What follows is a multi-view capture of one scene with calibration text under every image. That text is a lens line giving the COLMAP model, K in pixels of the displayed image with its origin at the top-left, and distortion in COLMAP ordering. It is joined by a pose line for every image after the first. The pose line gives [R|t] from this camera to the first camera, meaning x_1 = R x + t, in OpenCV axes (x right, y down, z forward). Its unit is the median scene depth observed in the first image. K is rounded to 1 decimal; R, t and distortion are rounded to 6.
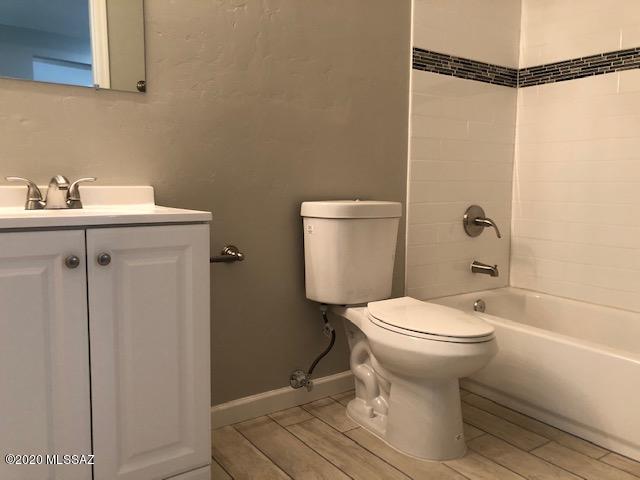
lens RADIAL K [[525.3, 0, 318.4], [0, 525.3, 236.1], [0, 0, 1]] dist [0.046025, -0.038326]
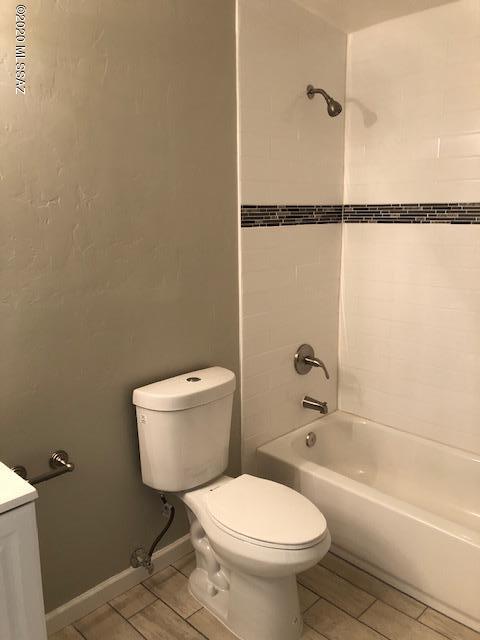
lens RADIAL K [[525.3, 0, 243.0], [0, 525.3, 318.9], [0, 0, 1]] dist [0.046025, -0.038326]
pose [[0.984055, -0.049811, 0.170749, 0.007583], [0.032154, 0.993988, 0.104661, -0.281281], [-0.174936, -0.097502, 0.979740, 0.028897]]
